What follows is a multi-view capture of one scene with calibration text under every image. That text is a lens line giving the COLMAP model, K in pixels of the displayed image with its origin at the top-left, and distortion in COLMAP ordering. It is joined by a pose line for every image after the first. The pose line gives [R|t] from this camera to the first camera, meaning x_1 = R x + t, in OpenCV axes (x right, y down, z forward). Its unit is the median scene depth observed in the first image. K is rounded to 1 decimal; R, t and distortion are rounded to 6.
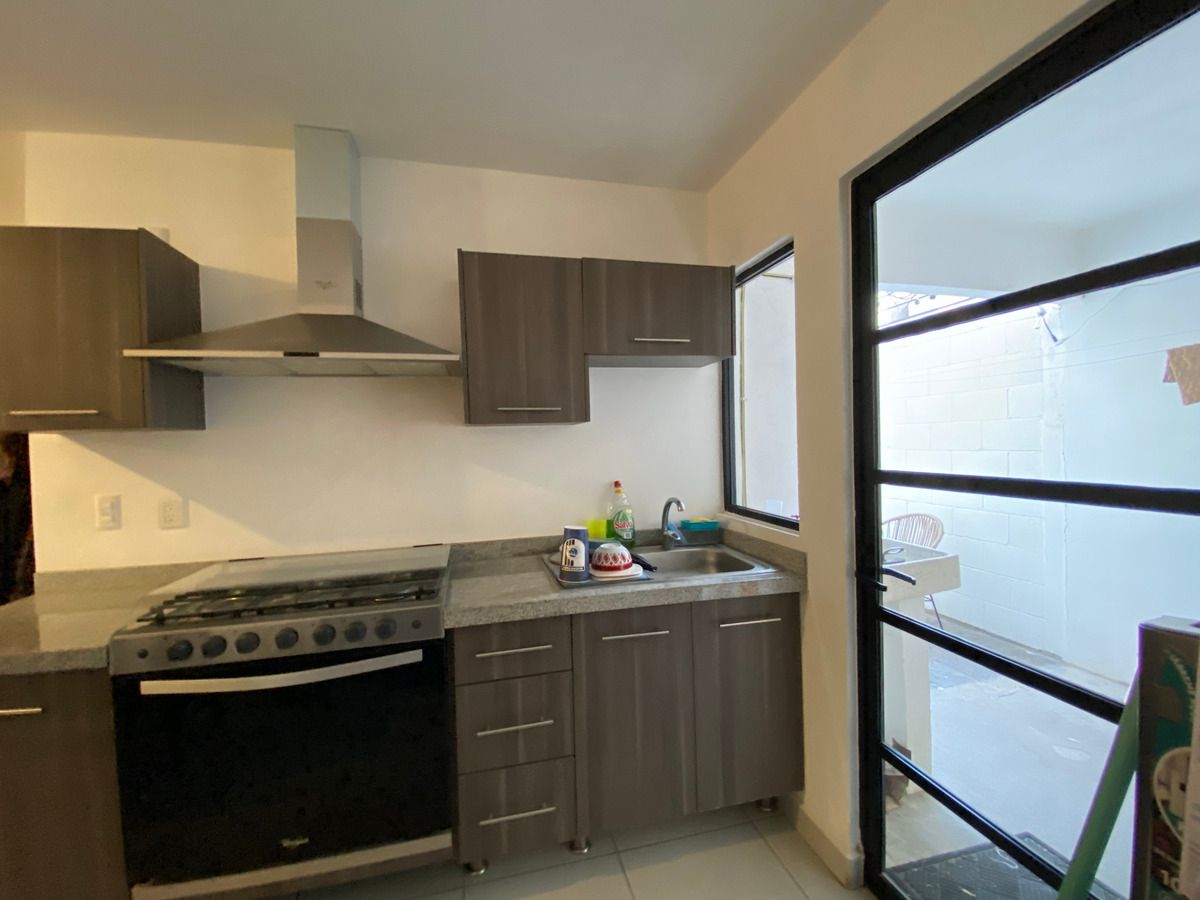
lens RADIAL K [[480.9, 0, 597.7], [0, 480.9, 443.6], [0, 0, 1]] dist [0.000857, -0.000014]
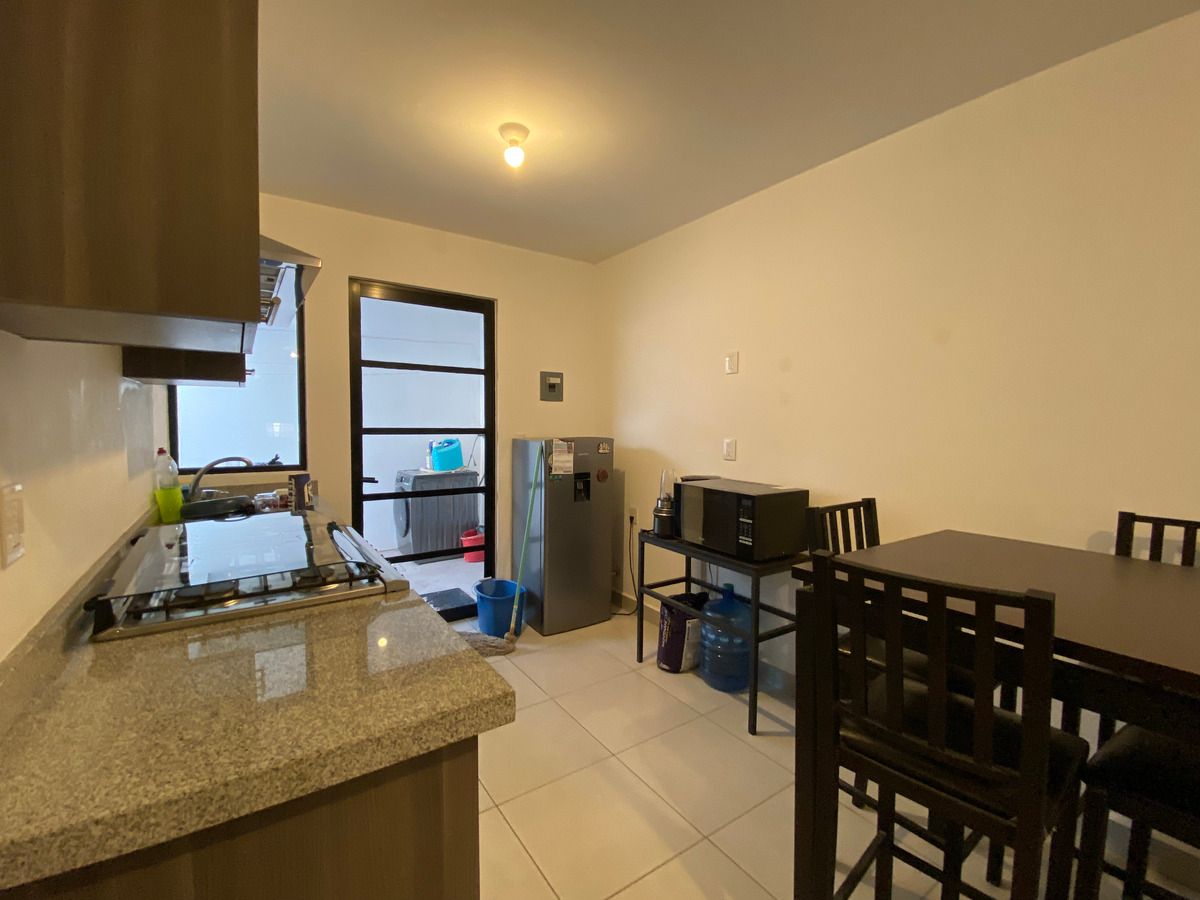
lens RADIAL K [[517.1, 0, 600.0], [0, 517.1, 450.0], [0, 0, 1]] dist [-0.001391, -0.000352]
pose [[-0.360308, -0.030378, 0.932339, -1.589415], [0.001787, 0.999445, 0.033255, 0.066685], [-0.932832, 0.013648, -0.360054, 0.724793]]
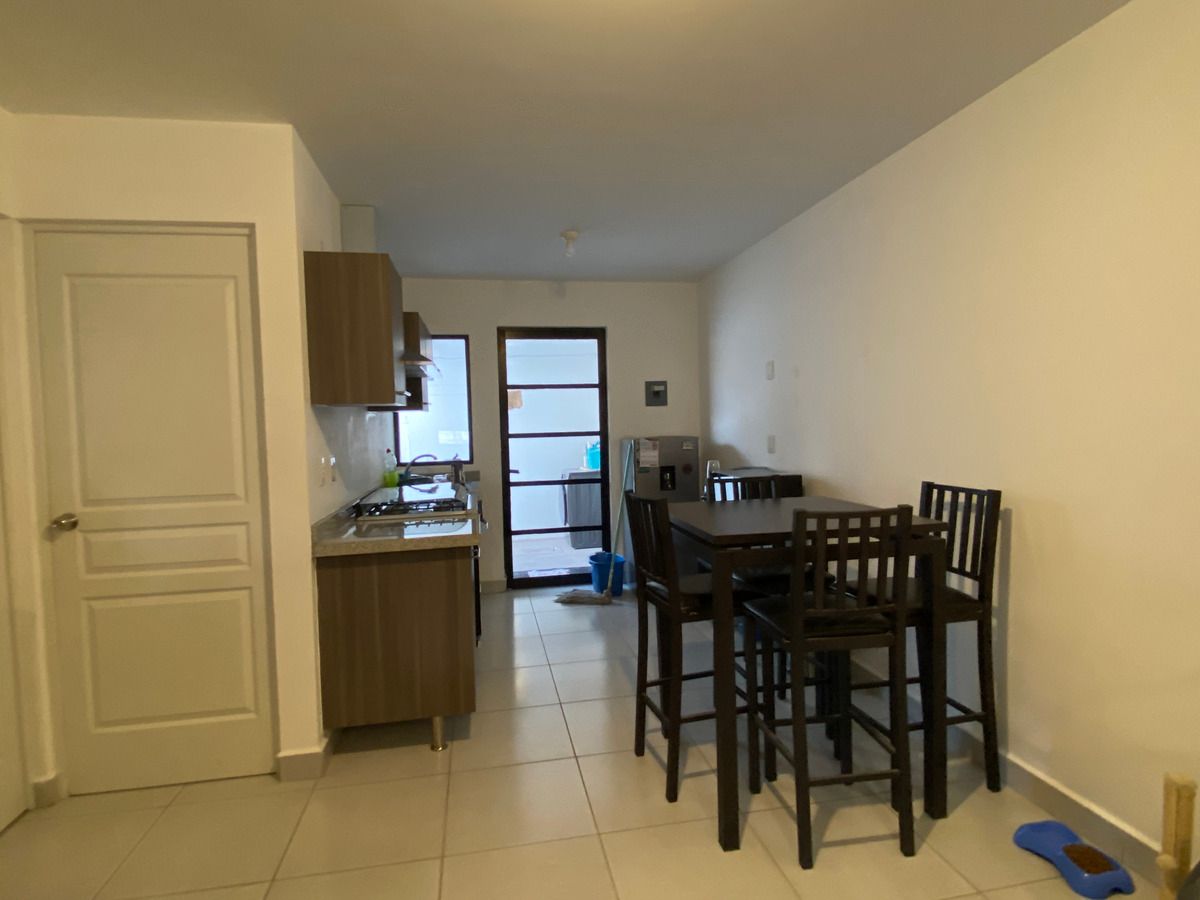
lens RADIAL K [[632.3, 0, 596.3], [0, 632.3, 451.8], [0, 0, 1]] dist [0.000634, 0.000055]
pose [[0.057145, -0.025074, 0.998051, -2.664712], [0.028846, 0.999309, 0.023453, 0.076948], [-0.997949, 0.027450, 0.057829, 0.227301]]
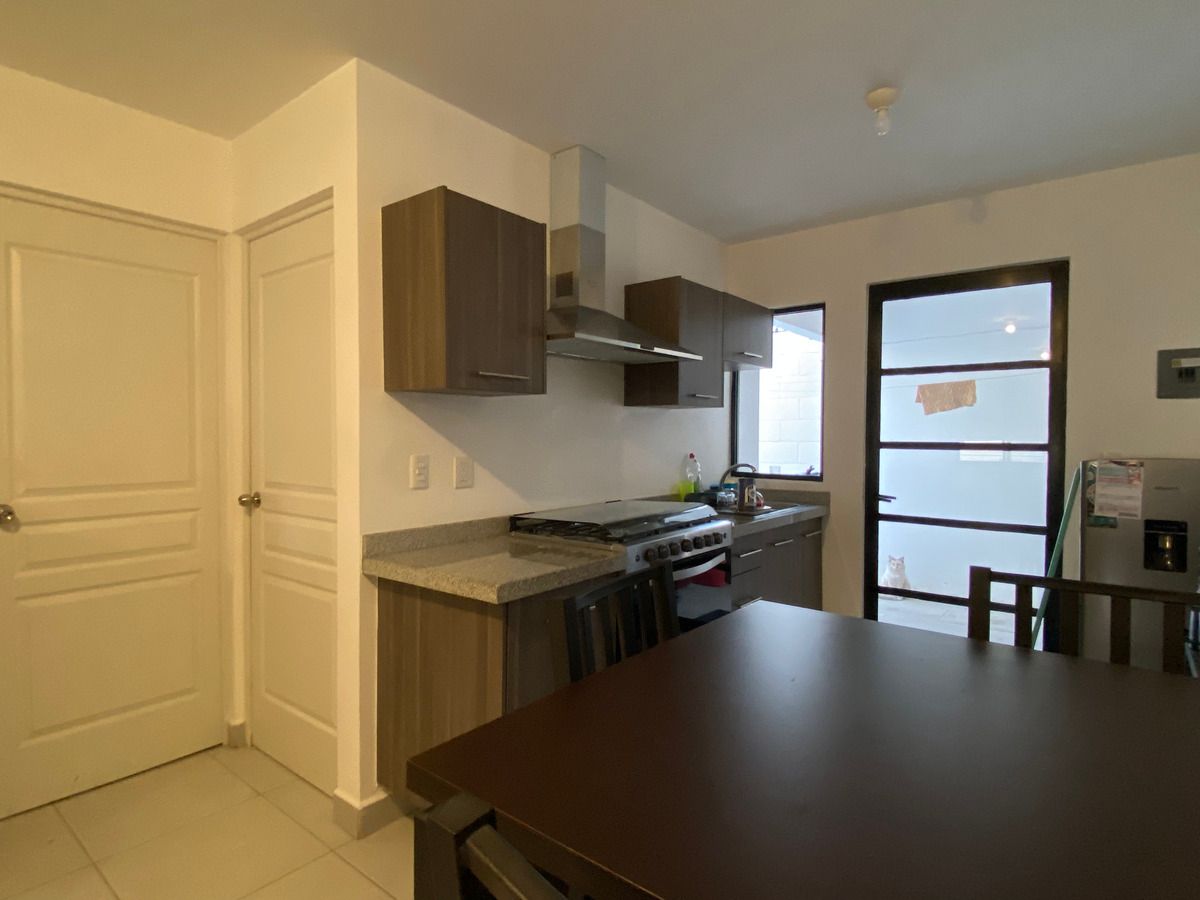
lens RADIAL K [[648.0, 0, 592.7], [0, 648.0, 445.7], [0, 0, 1]] dist [0.005338, 0.000070]
pose [[0.793658, 0.016342, 0.608145, -1.620086], [-0.021487, 0.999768, 0.001176, 0.079391], [-0.607985, -0.014001, 0.793825, -0.306128]]
